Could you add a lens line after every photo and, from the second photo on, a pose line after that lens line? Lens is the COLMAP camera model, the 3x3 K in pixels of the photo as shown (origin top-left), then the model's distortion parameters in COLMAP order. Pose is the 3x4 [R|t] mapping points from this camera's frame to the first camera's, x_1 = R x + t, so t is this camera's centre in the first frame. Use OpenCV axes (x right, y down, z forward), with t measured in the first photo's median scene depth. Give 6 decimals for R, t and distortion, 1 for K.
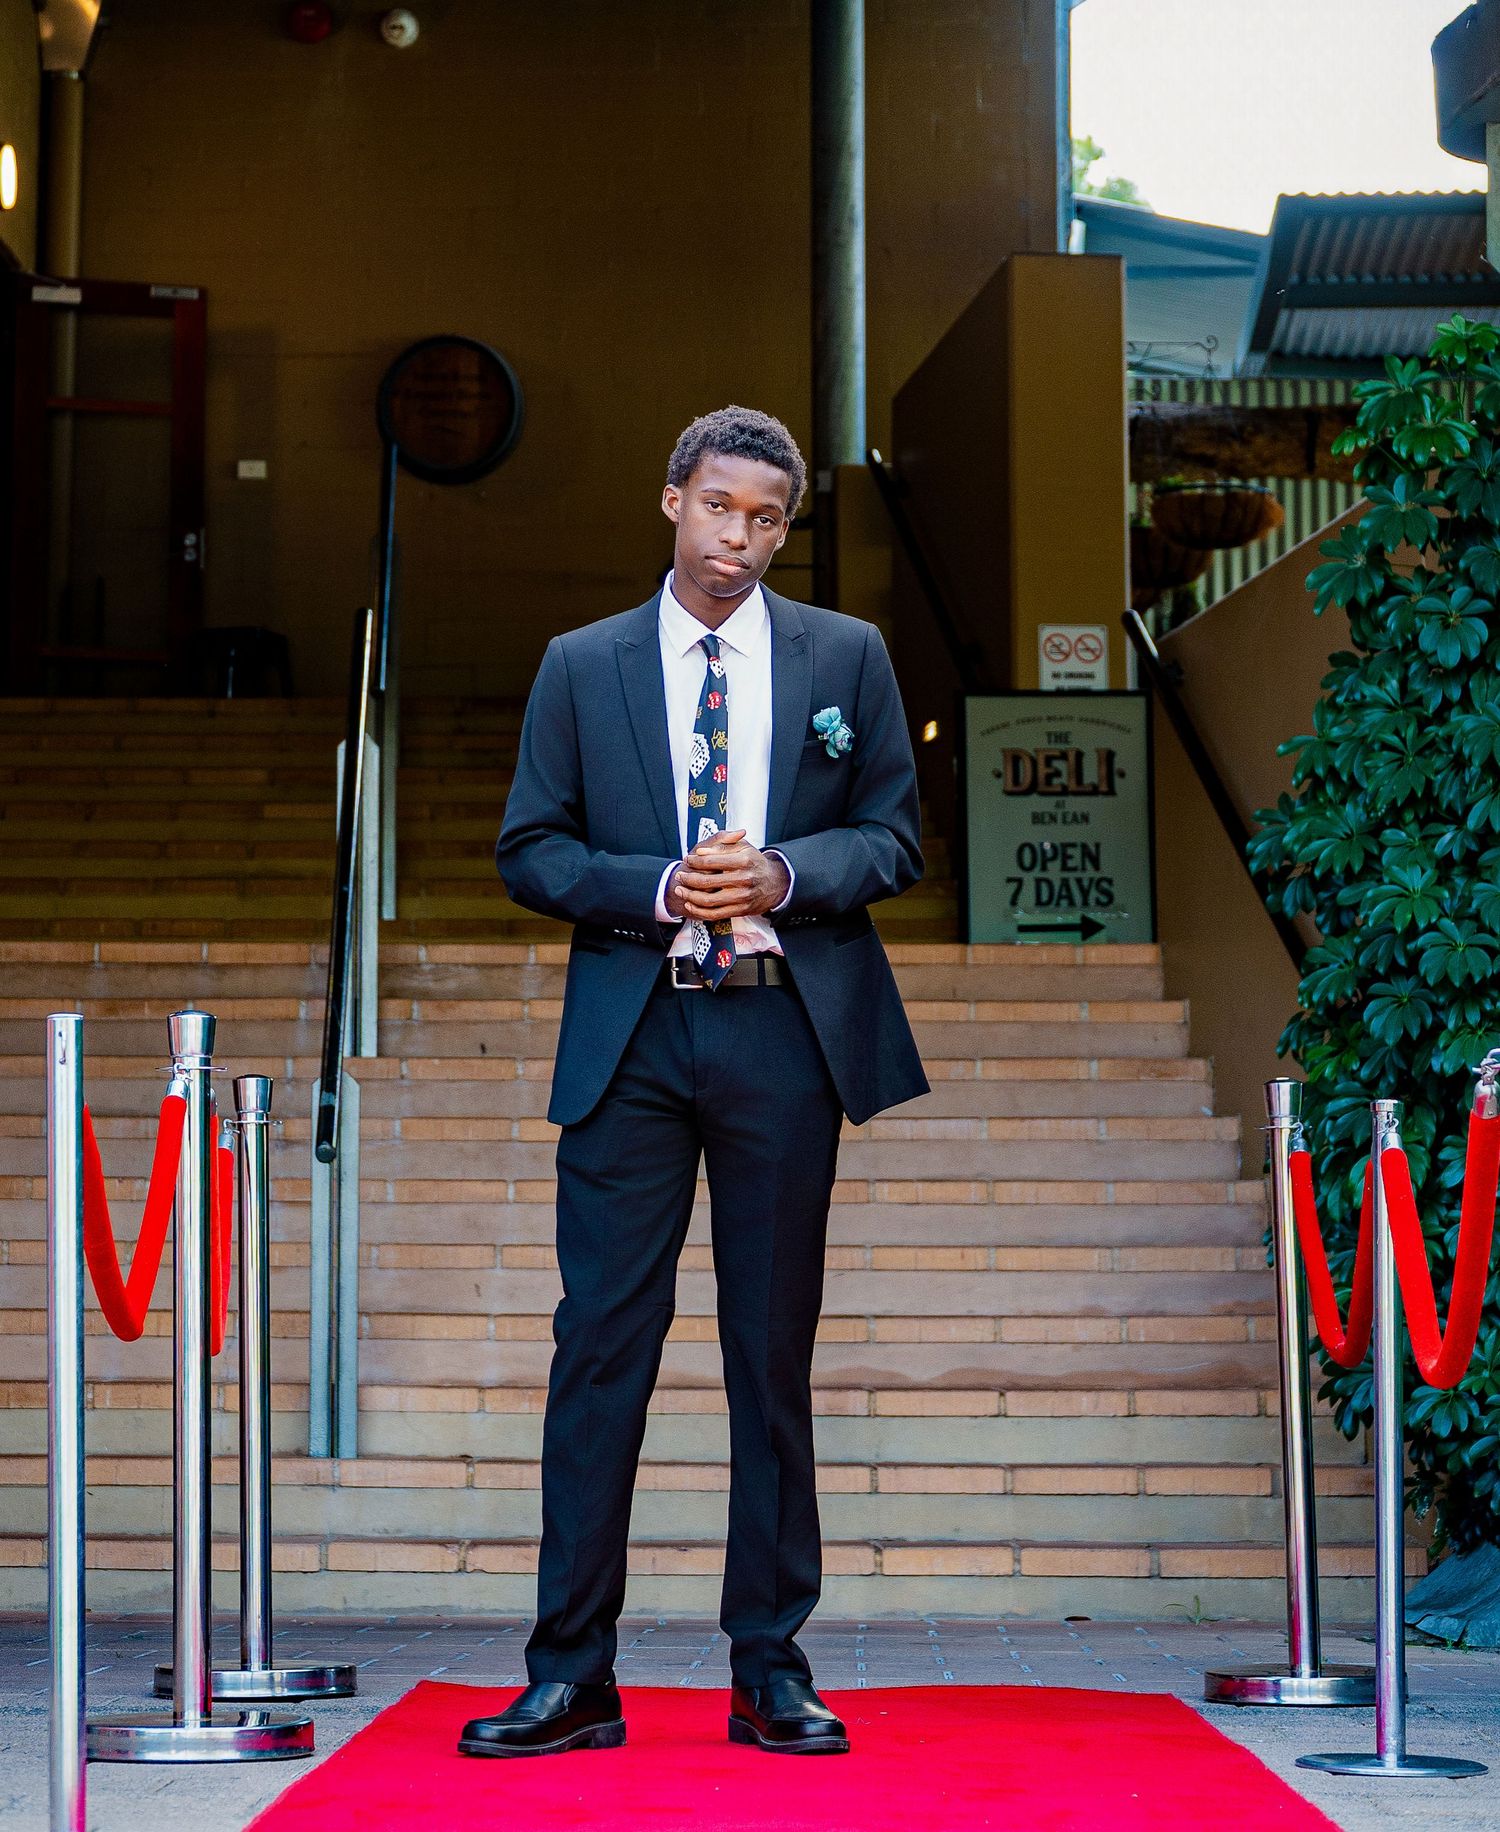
lens RADIAL K [[4834.9, 0, 604.7], [0, 4834.9, 824.8], [0, 0, 1]] dist [-0.024988, 0.909729]
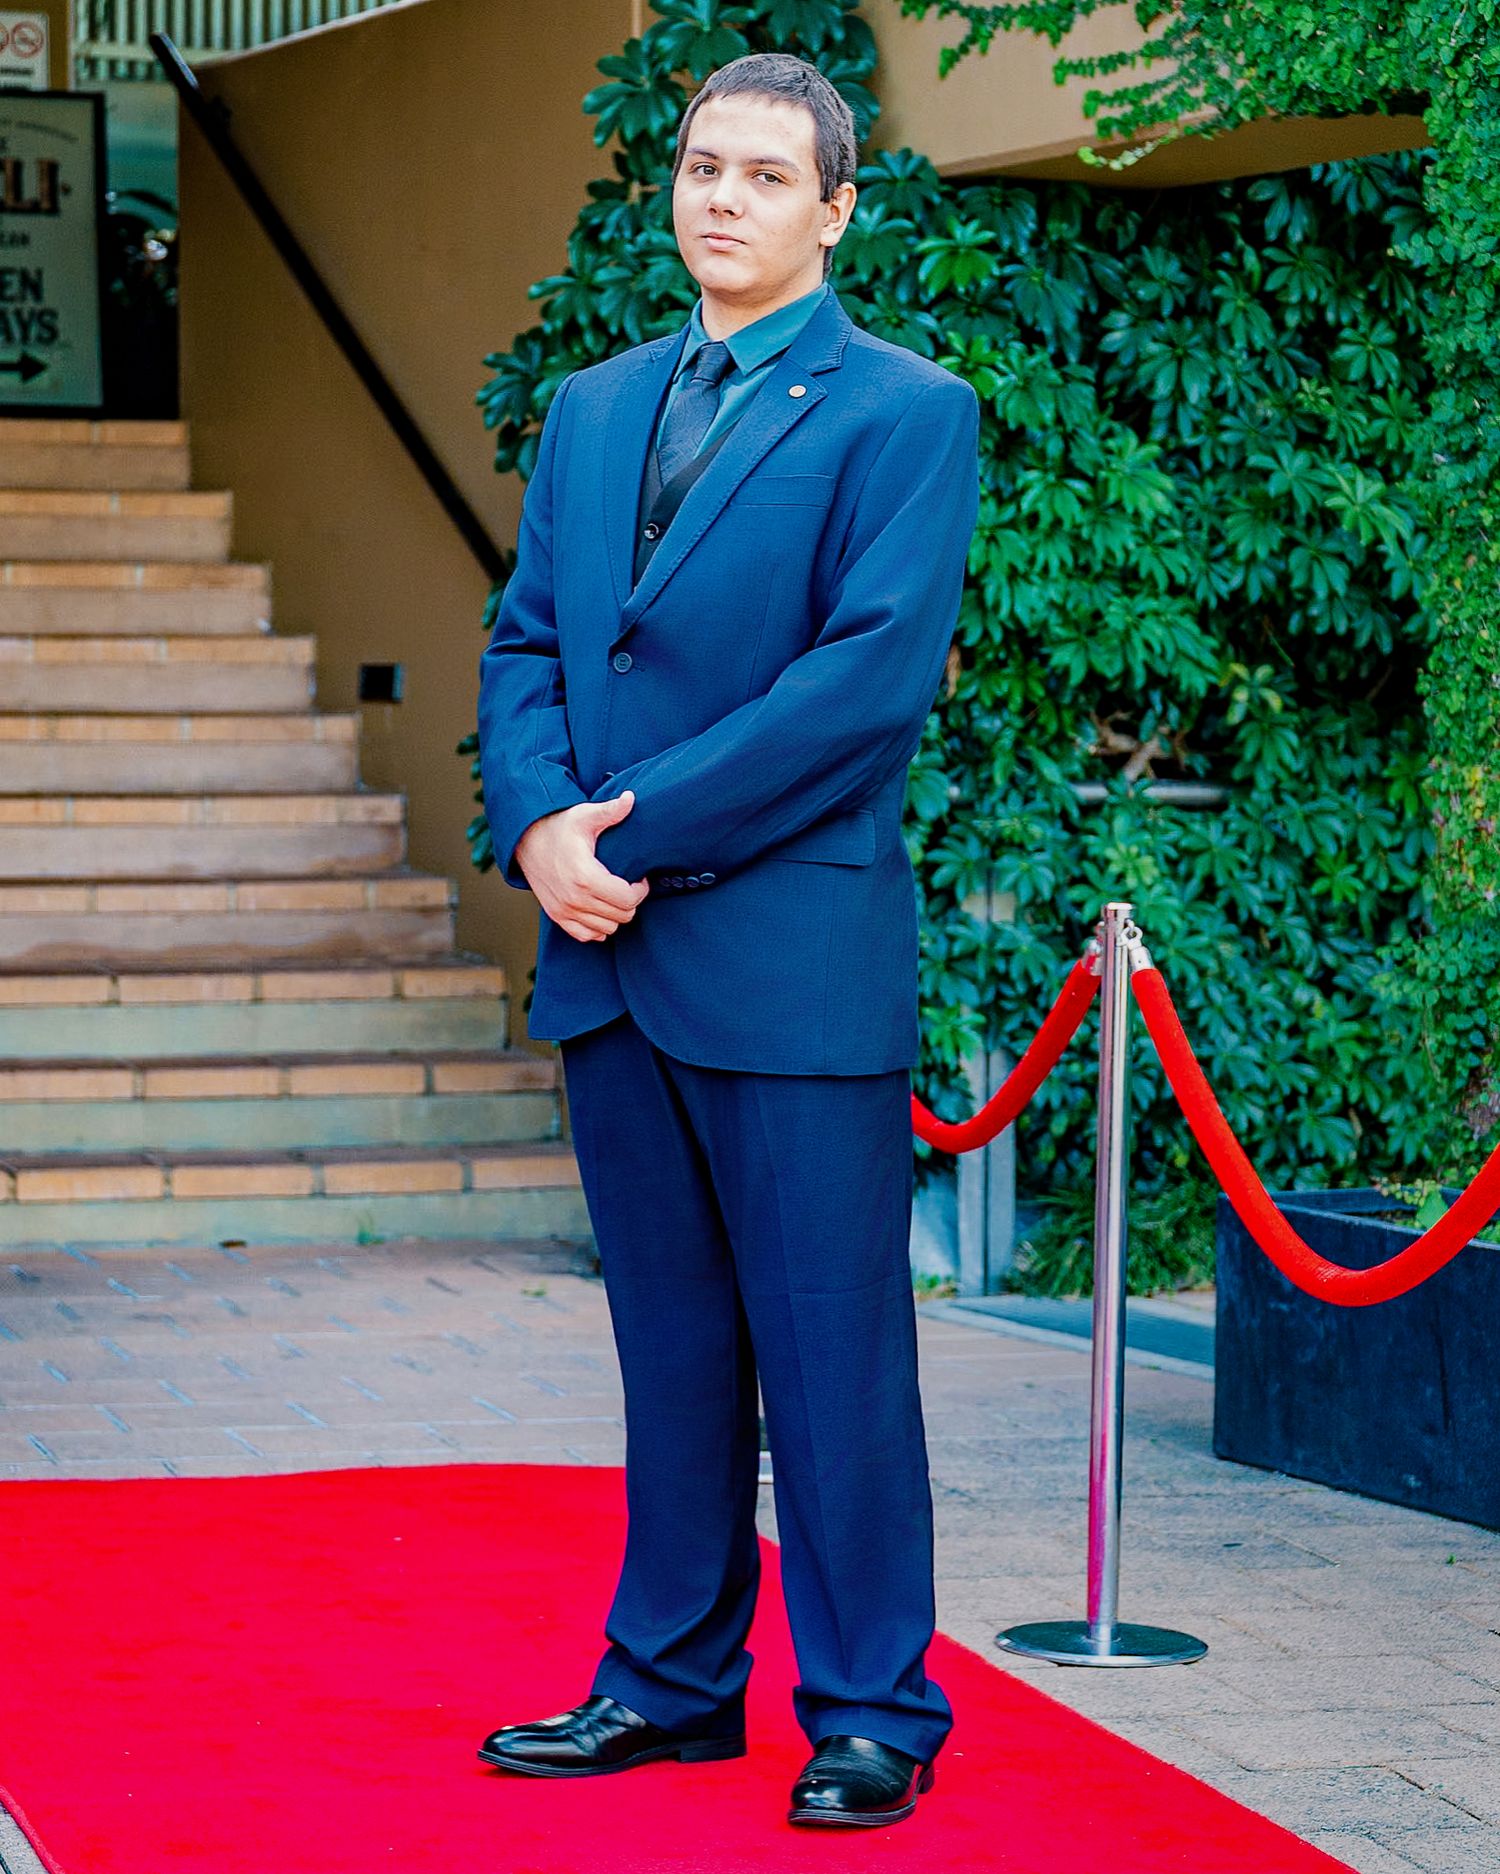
lens RADIAL K [[5202.5, 0, 750.0], [0, 5202.5, 1056.1], [0, 0, 1]] dist [0.153820, -0.388192]
pose [[0.951924, -0.016443, 0.305892, -0.115286], [-0.039586, 0.983583, 0.176063, -0.047734], [-0.303765, -0.179707, 0.935645, 0.080383]]
